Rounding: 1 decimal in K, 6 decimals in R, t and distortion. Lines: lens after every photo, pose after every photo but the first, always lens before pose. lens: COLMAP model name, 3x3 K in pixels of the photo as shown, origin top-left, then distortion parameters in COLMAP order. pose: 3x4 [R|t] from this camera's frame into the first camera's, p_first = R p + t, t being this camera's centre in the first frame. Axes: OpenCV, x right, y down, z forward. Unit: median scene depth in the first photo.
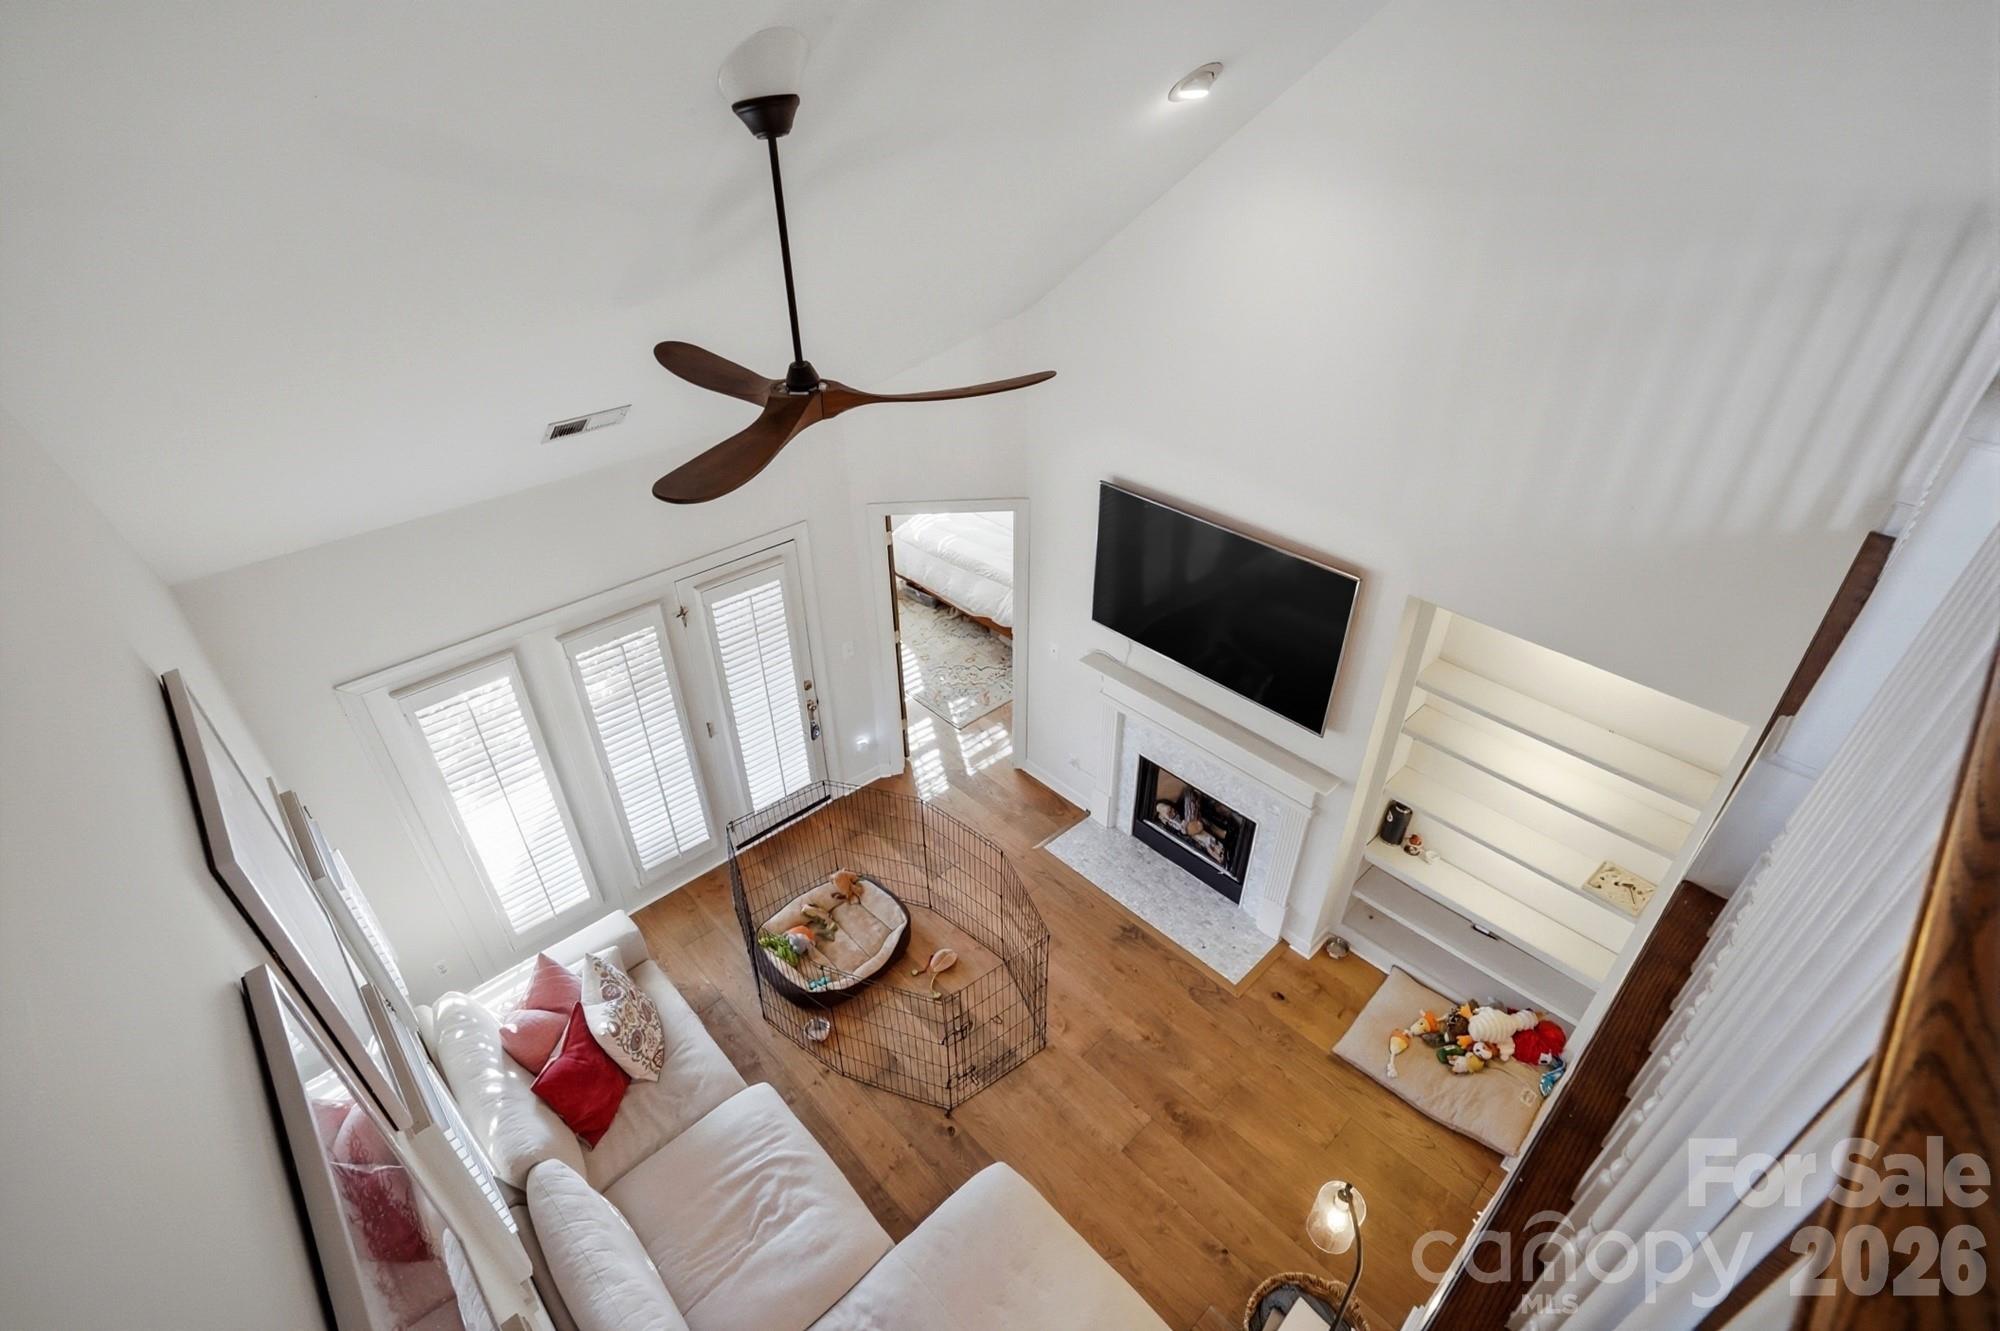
lens RADIAL K [[930.1, 0, 1006.7], [0, 930.1, 673.3], [0, 0, 1]] dist [-0.061177, 0.023504]
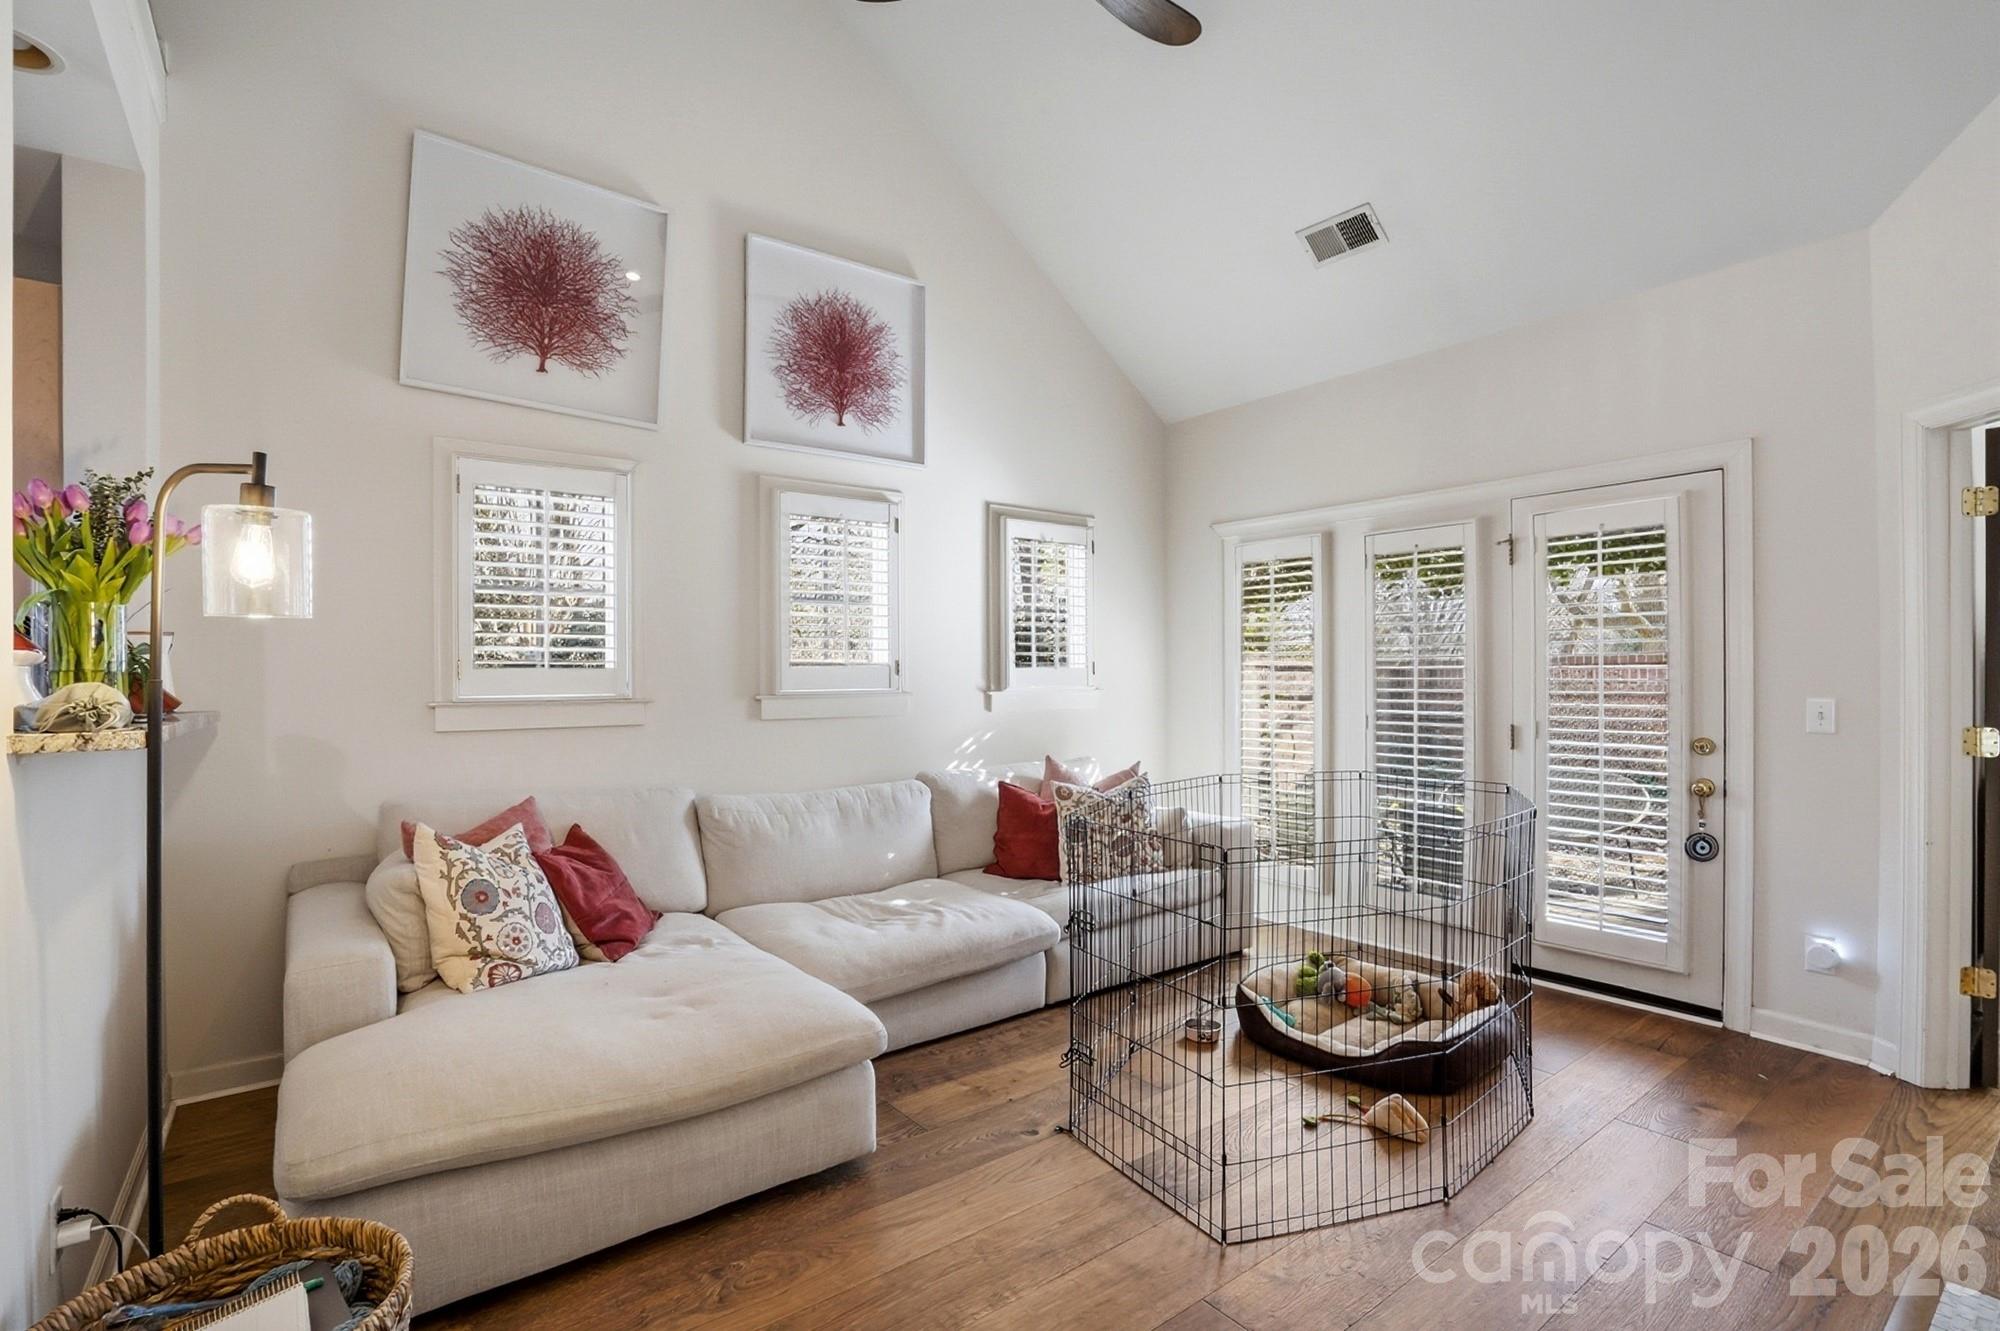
lens RADIAL K [[930.1, 0, 1006.7], [0, 930.1, 673.3], [0, 0, 1]] dist [-0.061177, 0.023504]
pose [[-0.104620, 0.001662, -0.994511, 0.438408], [-0.552172, 0.831606, 0.059476, 0.204764], [0.827140, 0.555363, -0.086085, 0.760590]]
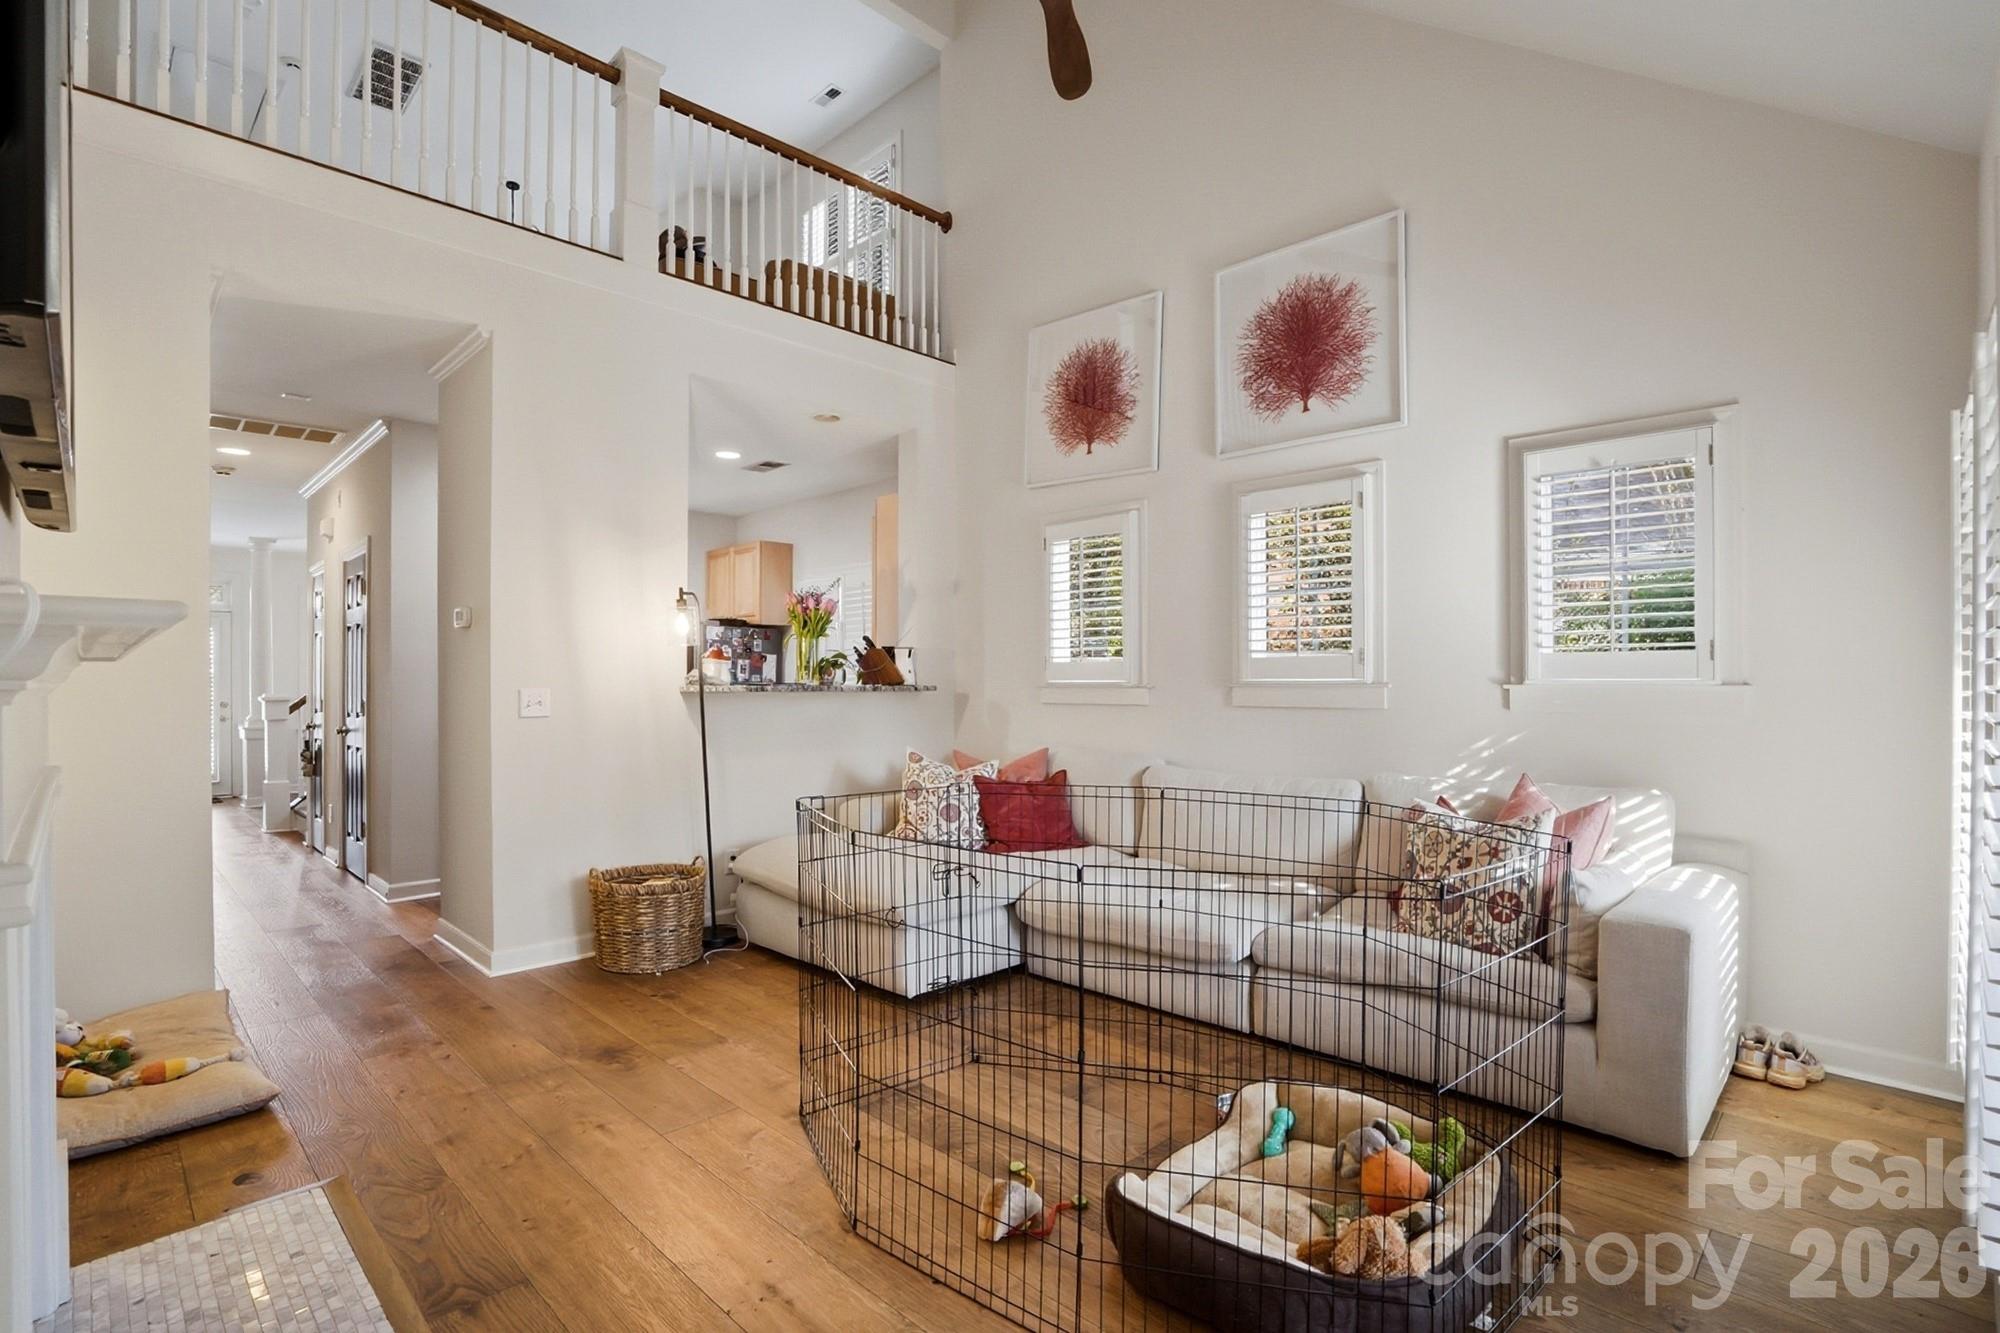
lens RADIAL K [[930.1, 0, 1006.7], [0, 930.1, 674.3], [0, 0, 1]] dist [-0.061177, 0.023504]
pose [[-0.998907, 0.000766, -0.046736, -0.047376], [-0.025242, 0.832699, 0.553150, -0.085454], [0.039341, 0.553725, -0.831770, 1.217150]]
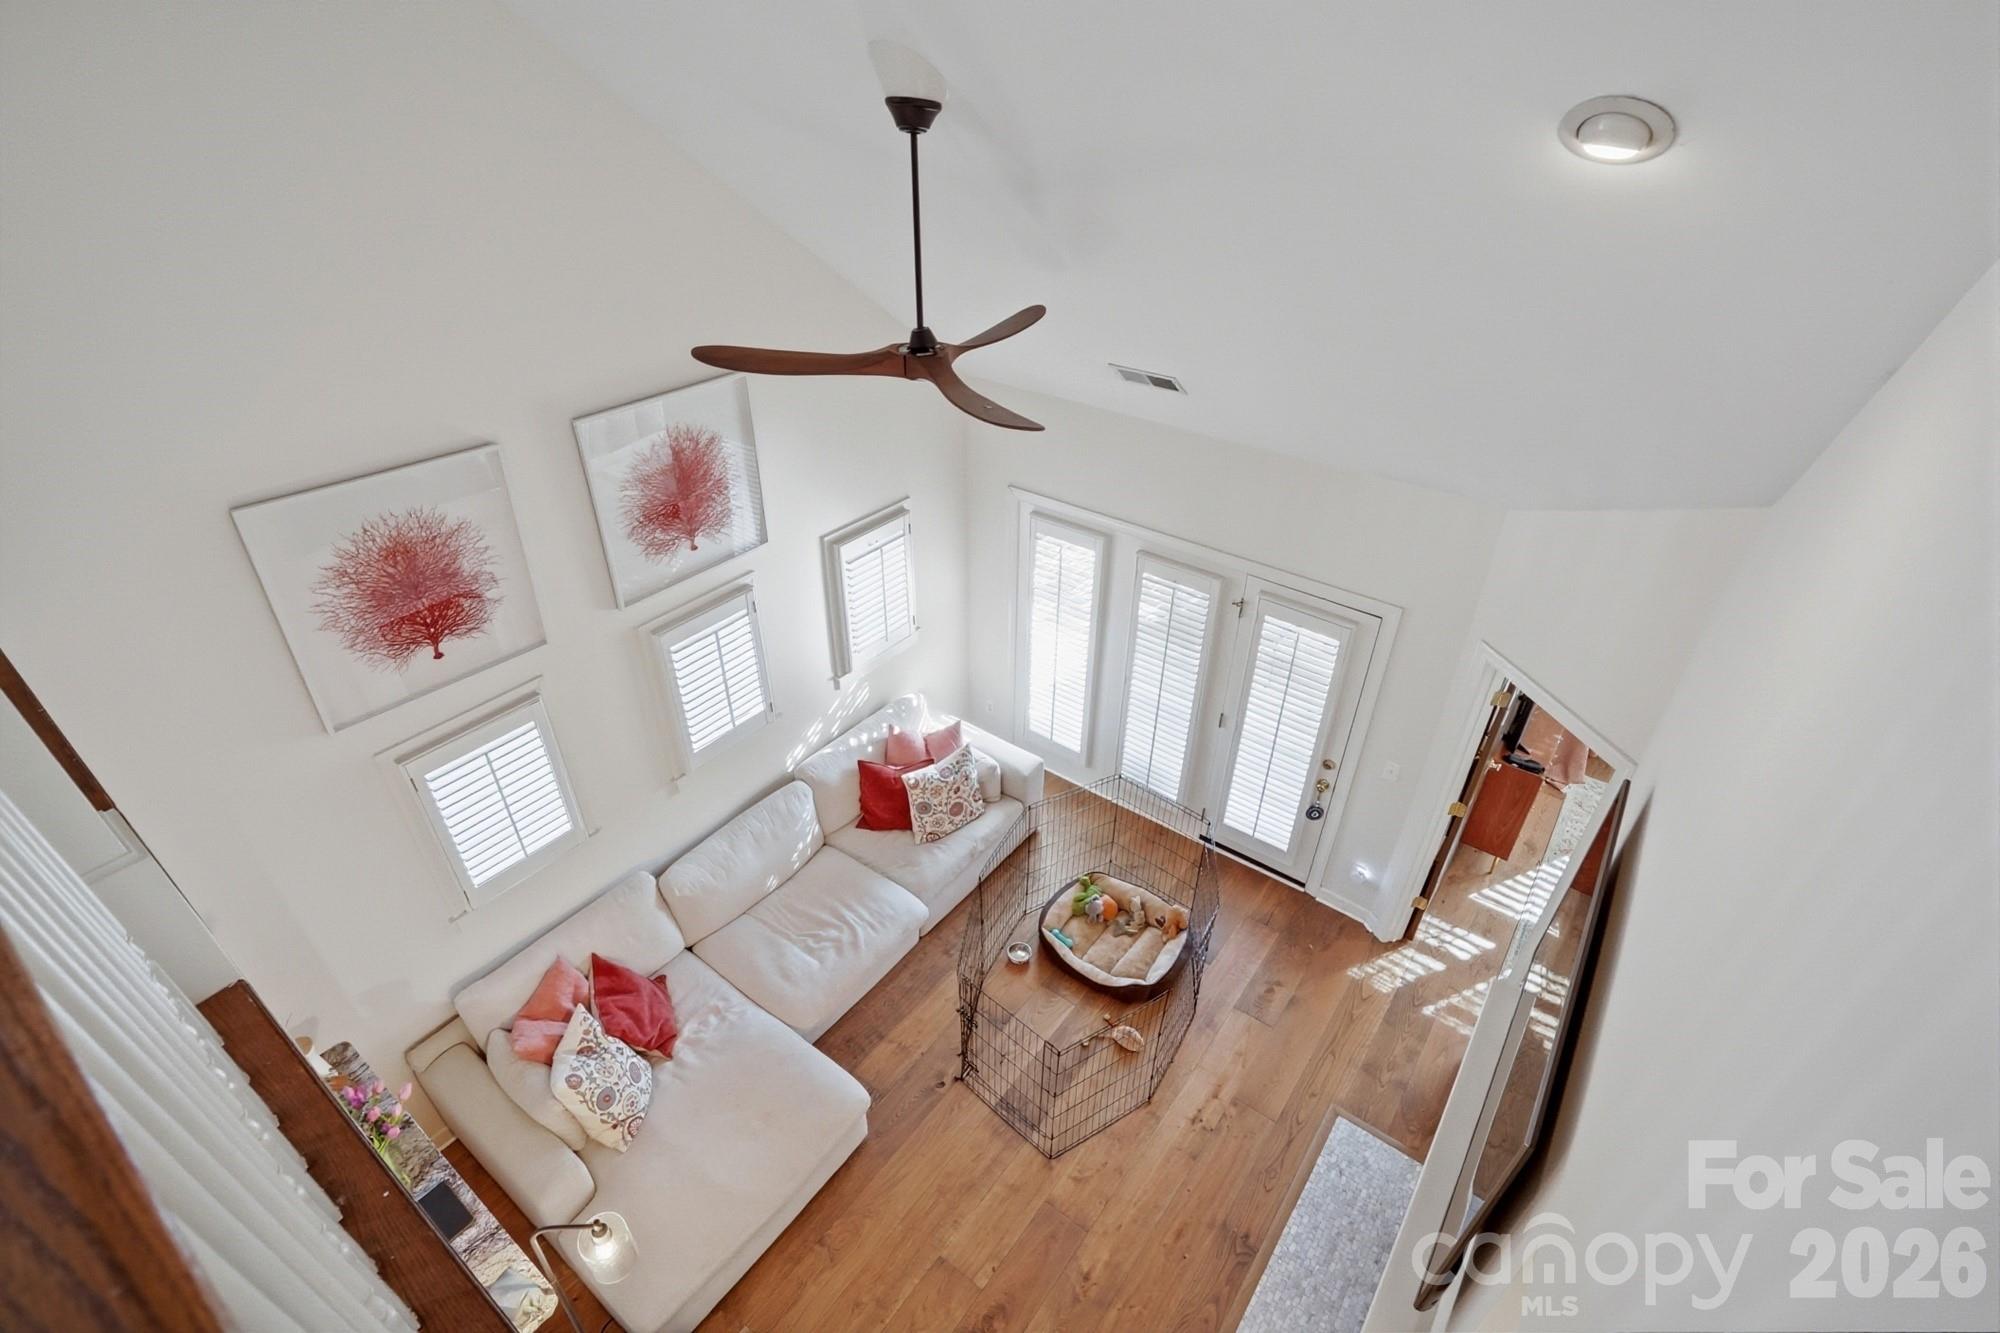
lens RADIAL K [[930.1, 0, 1006.7], [0, 930.1, 674.3], [0, 0, 1]] dist [-0.061177, 0.023504]
pose [[0.173767, 0.560927, -0.809423, 0.467186], [-0.563396, 0.730756, 0.385462, -0.252292], [0.807707, 0.389045, 0.443005, 0.356964]]
